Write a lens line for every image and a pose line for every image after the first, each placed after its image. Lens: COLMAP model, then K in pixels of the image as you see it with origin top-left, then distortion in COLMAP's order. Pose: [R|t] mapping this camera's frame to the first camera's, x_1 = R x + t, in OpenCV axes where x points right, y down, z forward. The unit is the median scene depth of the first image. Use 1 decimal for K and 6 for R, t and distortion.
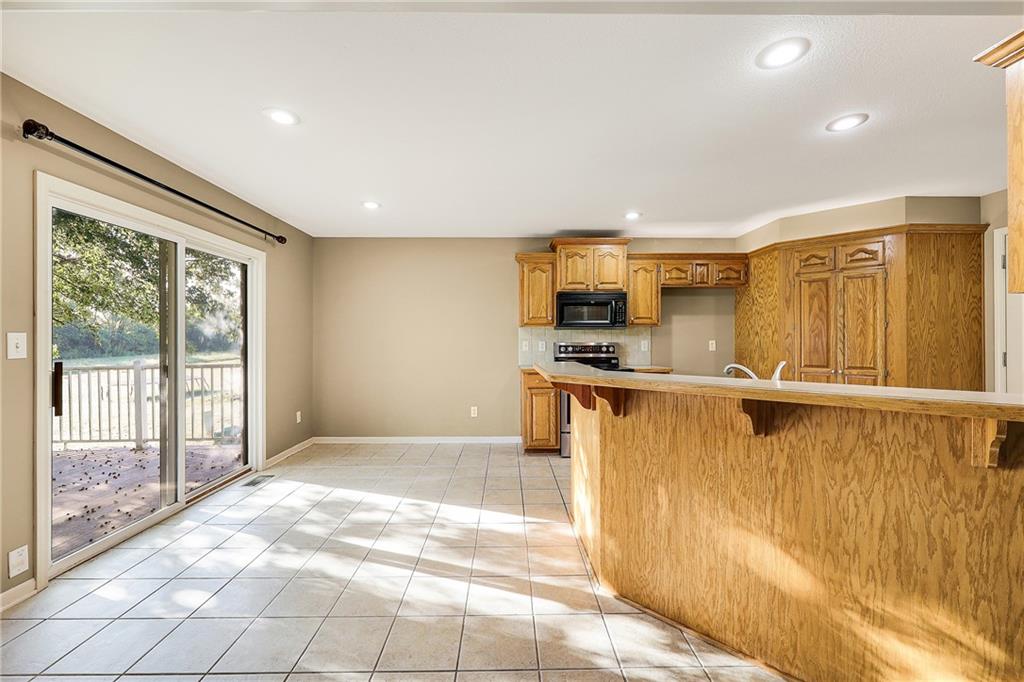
lens RADIAL K [[405.4, 0, 510.1], [0, 405.4, 340.7], [0, 0, 1]] dist [-0.005851, -0.000070]
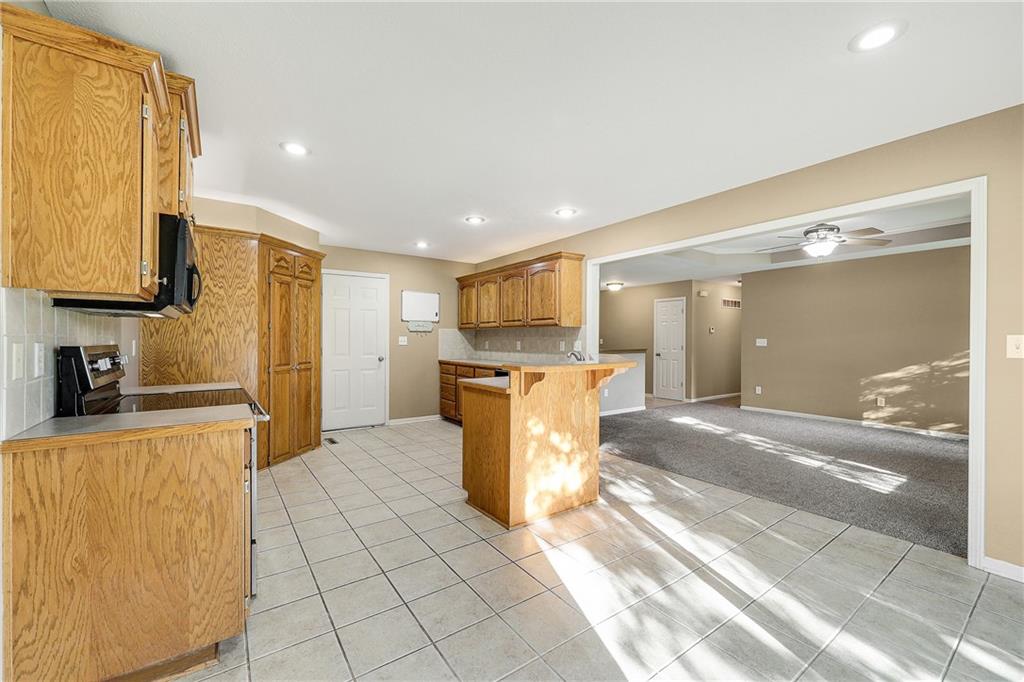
lens RADIAL K [[405.4, 0, 515.2], [0, 405.4, 341.6], [0, 0, 1]] dist [-0.005851, -0.000070]
pose [[-0.567695, -0.003478, 0.823232, -0.415560], [-0.000368, 0.999992, 0.003971, -0.000573], [-0.823239, 0.001951, -0.567691, 1.027037]]
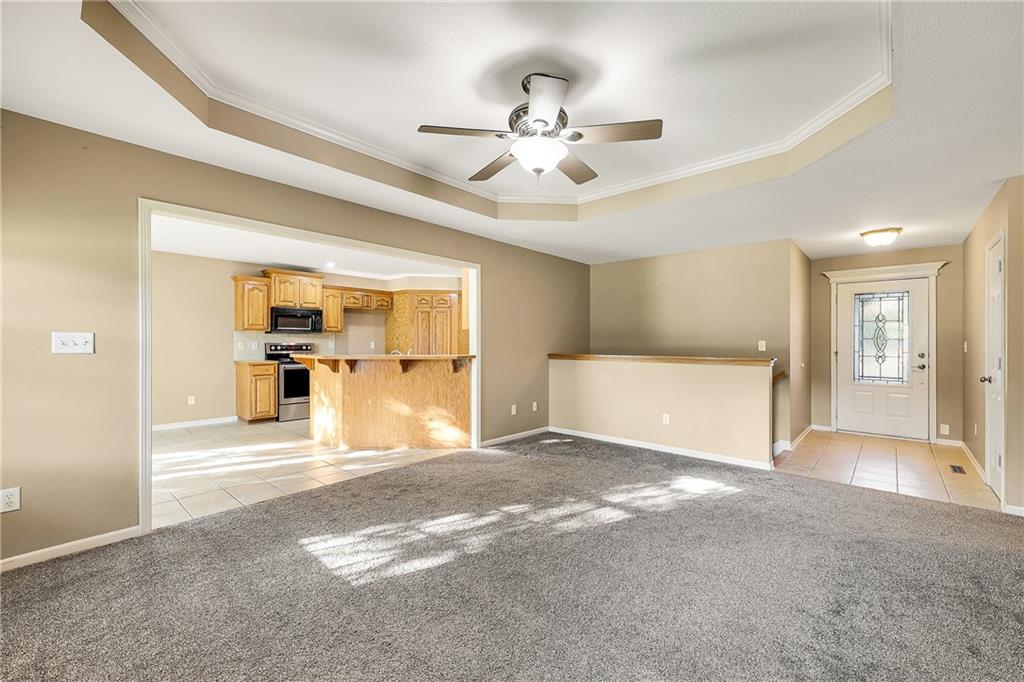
lens RADIAL K [[405.4, 0, 513.4], [0, 405.4, 347.9], [0, 0, 1]] dist [-0.005851, -0.000070]
pose [[0.663860, -0.006764, 0.747826, -0.409082], [-0.003887, 0.999914, 0.012494, 0.001534], [-0.747847, -0.011201, 0.663777, -0.602106]]
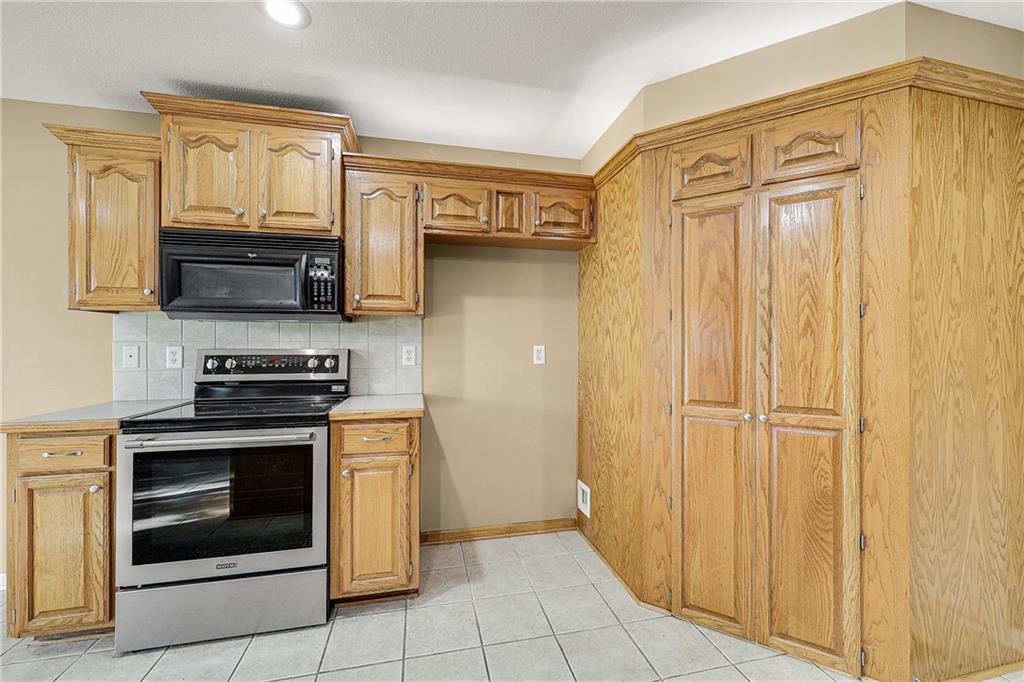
lens RADIAL K [[405.4, 0, 512.5], [0, 405.4, 346.8], [0, 0, 1]] dist [-0.005851, -0.000070]
pose [[0.977593, 0.001215, 0.210500, 0.414378], [-0.002105, 0.999990, 0.004004, -0.000617], [-0.210493, -0.004357, 0.977586, 0.565457]]
